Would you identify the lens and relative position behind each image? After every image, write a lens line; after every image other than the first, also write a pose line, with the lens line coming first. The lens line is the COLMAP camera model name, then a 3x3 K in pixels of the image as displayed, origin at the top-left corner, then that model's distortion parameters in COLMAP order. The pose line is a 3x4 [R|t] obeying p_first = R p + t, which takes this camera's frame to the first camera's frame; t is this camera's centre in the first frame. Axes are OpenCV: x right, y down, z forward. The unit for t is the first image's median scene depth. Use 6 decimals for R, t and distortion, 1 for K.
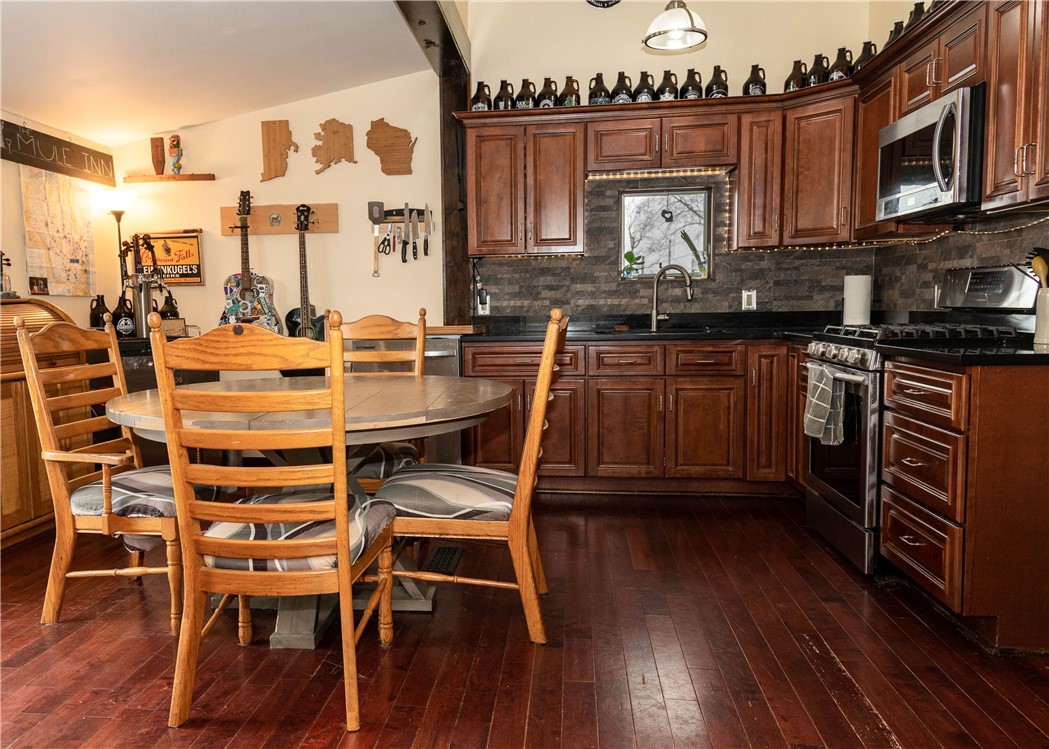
lens RADIAL K [[789.4, 0, 472.9], [0, 789.4, 375.1], [0, 0, 1]] dist [0.038210, -0.034550]
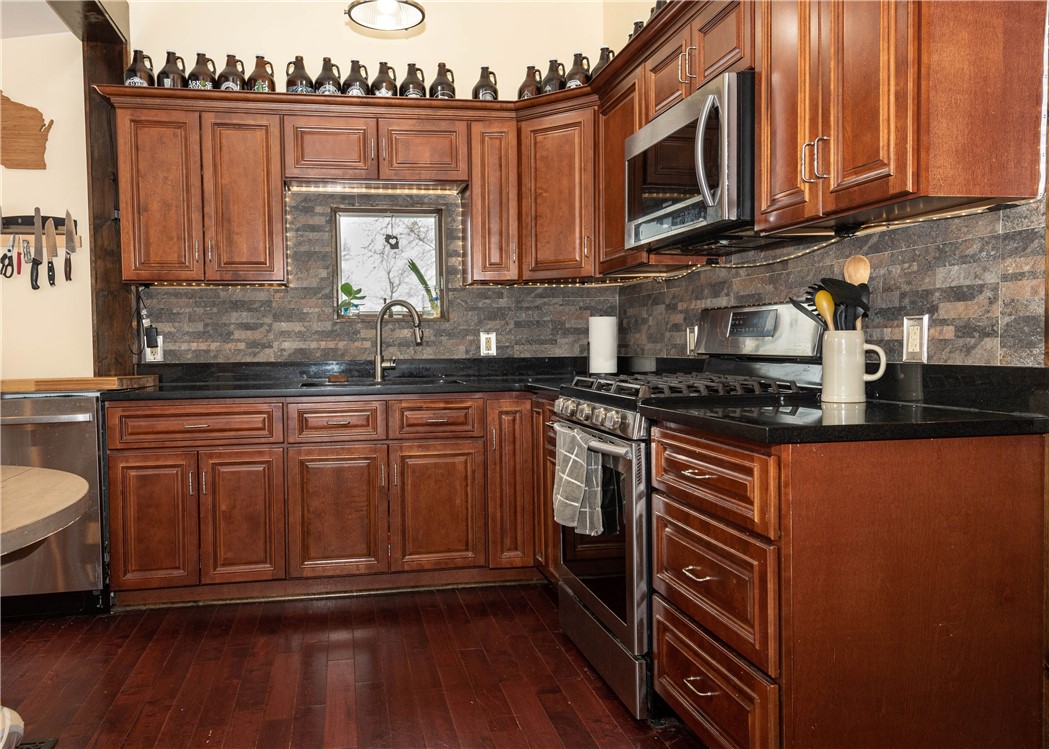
lens RADIAL K [[789.4, 0, 524.5], [0, 789.4, 372.6], [0, 0, 1]] dist [0.038210, -0.034550]
pose [[0.933606, -0.008974, 0.358190, 0.090835], [0.029410, 0.998232, -0.051648, -0.021422], [-0.357093, 0.058753, 0.932219, 0.222502]]
